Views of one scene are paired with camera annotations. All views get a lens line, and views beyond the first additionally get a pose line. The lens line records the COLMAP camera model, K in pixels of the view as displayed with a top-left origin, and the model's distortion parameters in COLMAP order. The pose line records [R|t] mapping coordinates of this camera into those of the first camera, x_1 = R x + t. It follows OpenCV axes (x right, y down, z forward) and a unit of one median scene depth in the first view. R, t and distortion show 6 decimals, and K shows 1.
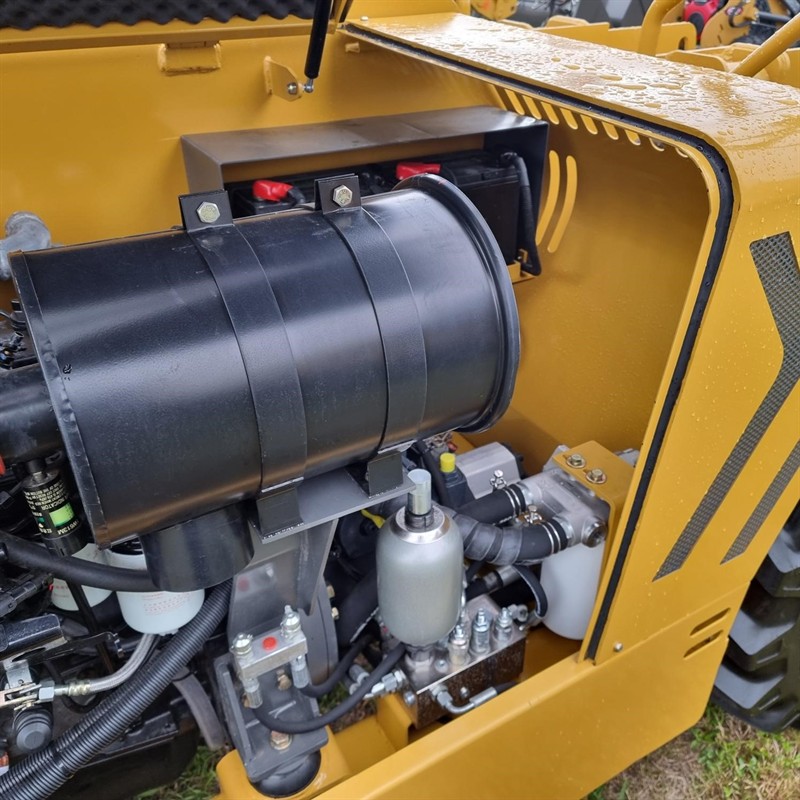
lens RADIAL K [[734.8, 0, 400.0], [0, 734.8, 400.0], [0, 0, 1]] dist [0.094935, -0.090168]
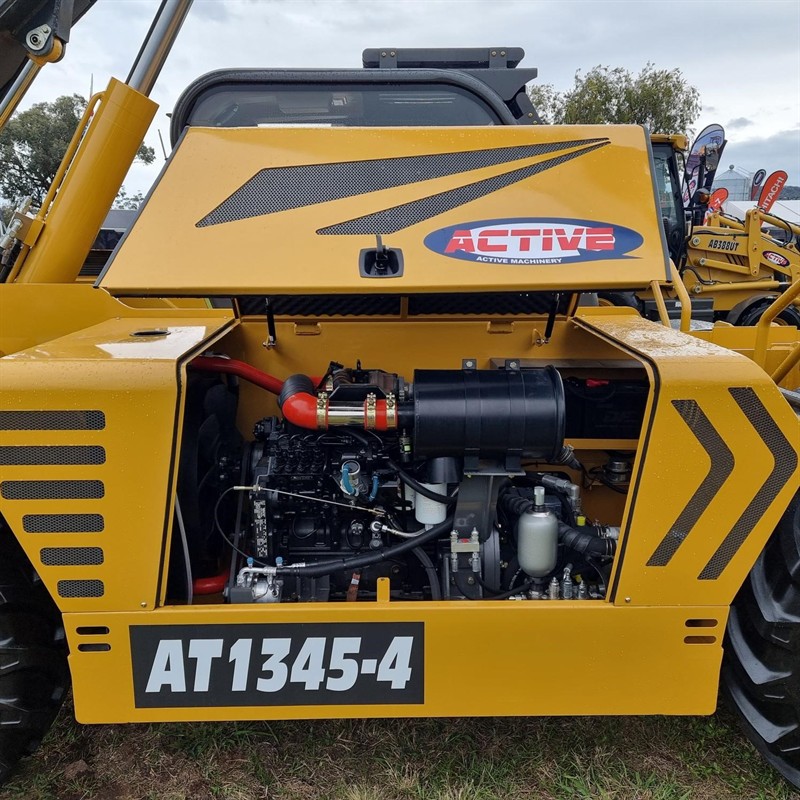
lens RADIAL K [[734.8, 0, 400.0], [0, 734.8, 400.0], [0, 0, 1]] dist [0.094935, -0.090168]
pose [[0.877793, 0.103410, -0.467745, 0.655347], [-0.258450, 0.924355, -0.280662, 0.576174], [0.403339, 0.367252, 0.838119, -1.165996]]
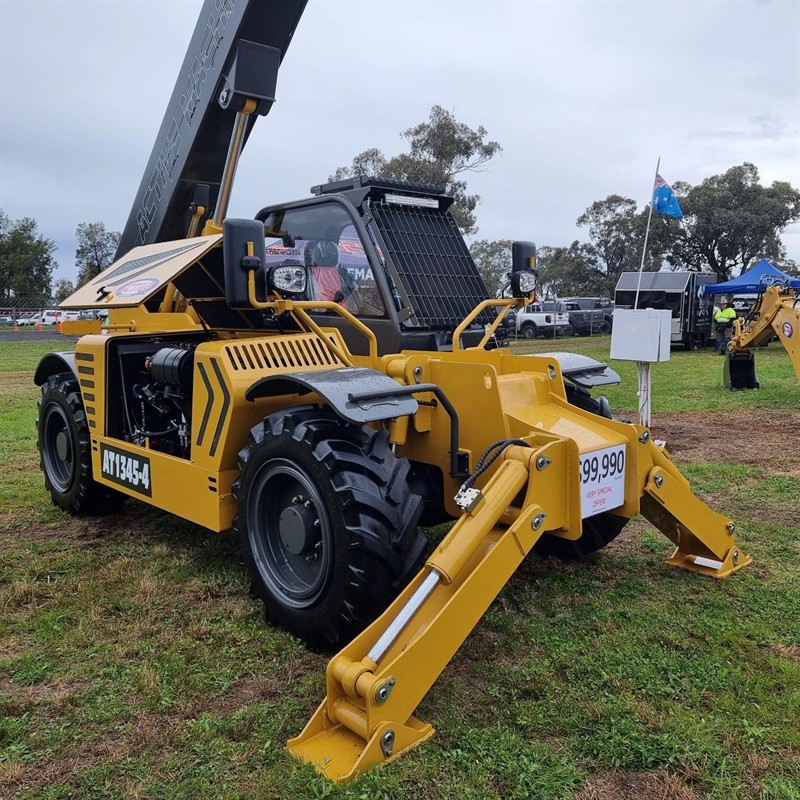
lens RADIAL K [[734.8, 0, 400.0], [0, 734.8, 400.0], [0, 0, 1]] dist [0.094935, -0.090168]
pose [[0.212281, 0.121763, -0.969593, 4.510511], [-0.512428, 0.858719, -0.004350, -0.519036], [0.832079, 0.497770, 0.244685, 0.773075]]
